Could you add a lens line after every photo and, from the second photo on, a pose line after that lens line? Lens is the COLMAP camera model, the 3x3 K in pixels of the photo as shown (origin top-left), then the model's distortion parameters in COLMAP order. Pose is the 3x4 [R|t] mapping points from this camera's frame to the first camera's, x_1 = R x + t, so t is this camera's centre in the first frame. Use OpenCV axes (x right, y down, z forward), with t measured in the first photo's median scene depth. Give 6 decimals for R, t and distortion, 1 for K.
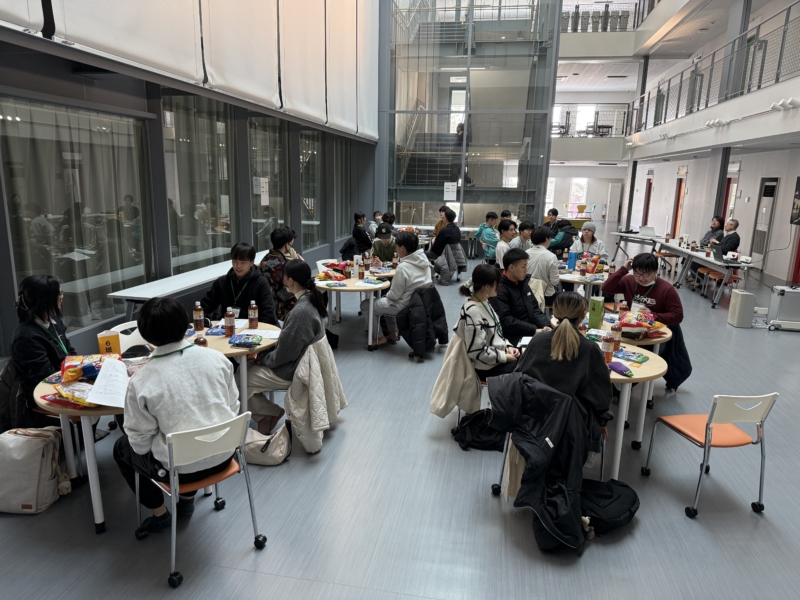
lens RADIAL K [[606.5, 0, 400.0], [0, 606.5, 300.0], [0, 0, 1]] dist [-0.003146, -0.002750]
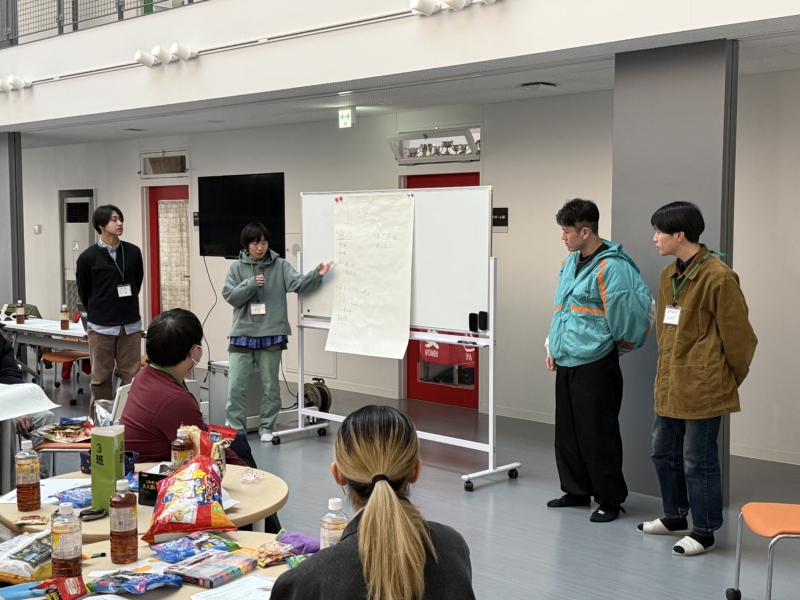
lens RADIAL K [[1060.0, 0, 400.0], [0, 1060.0, 300.0], [0, 0, 1]] dist [0.125683, -0.030694]
pose [[0.581610, -0.081488, 0.809376, -0.071416], [0.174870, 0.984233, -0.026567, -0.018403], [-0.794450, 0.156987, 0.586689, 0.199763]]
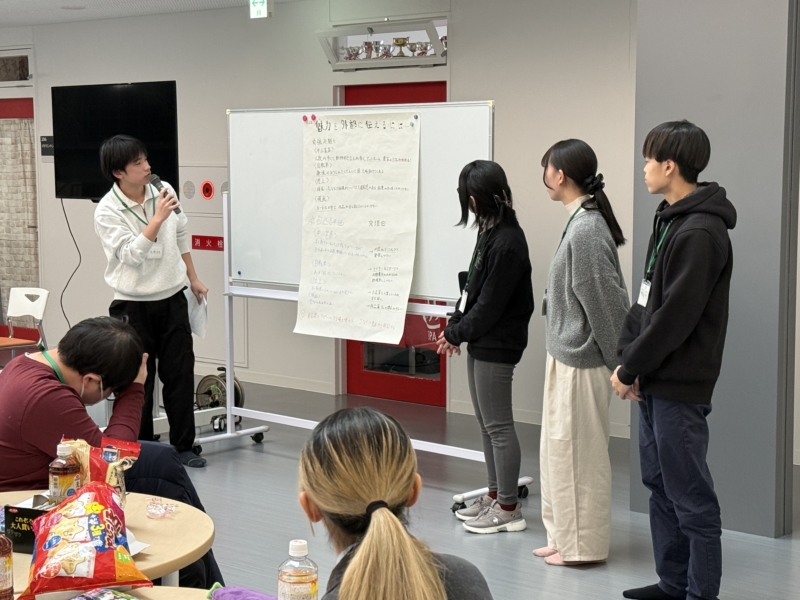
lens RADIAL K [[1454.2, 0, 400.0], [0, 1454.2, 300.0], [0, 0, 1]] dist [0.153105, -0.102287]
pose [[0.534995, -0.109901, 0.837677, -0.073680], [0.182436, 0.983139, 0.012469, -0.021387], [-0.824923, 0.146151, 0.546024, 0.211490]]
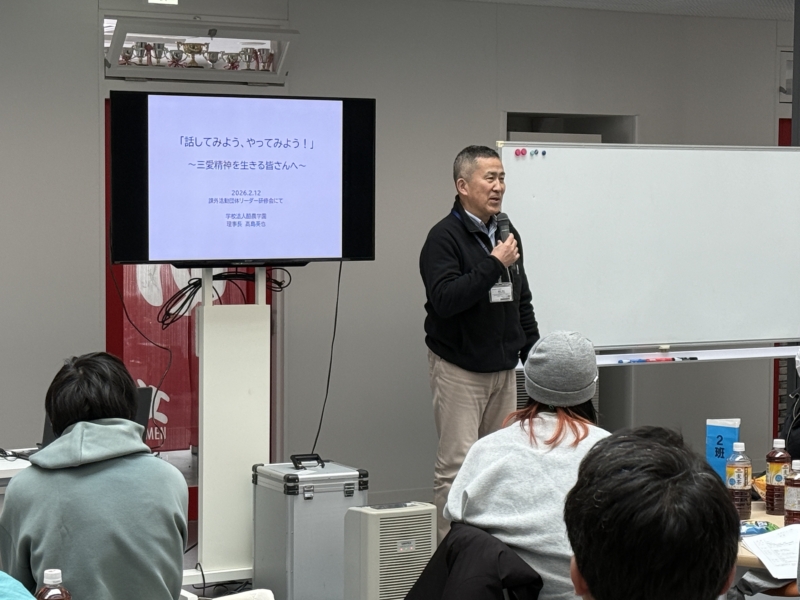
lens RADIAL K [[2008.9, 0, 400.5], [0, 2008.9, 333.8], [0, 0, 1]] dist [-0.013855, 0.449381]
pose [[-0.699353, -0.081112, 0.710159, -0.054230], [0.121018, 0.965760, 0.229481, -0.236897], [-0.704457, 0.246430, -0.665592, 1.249817]]
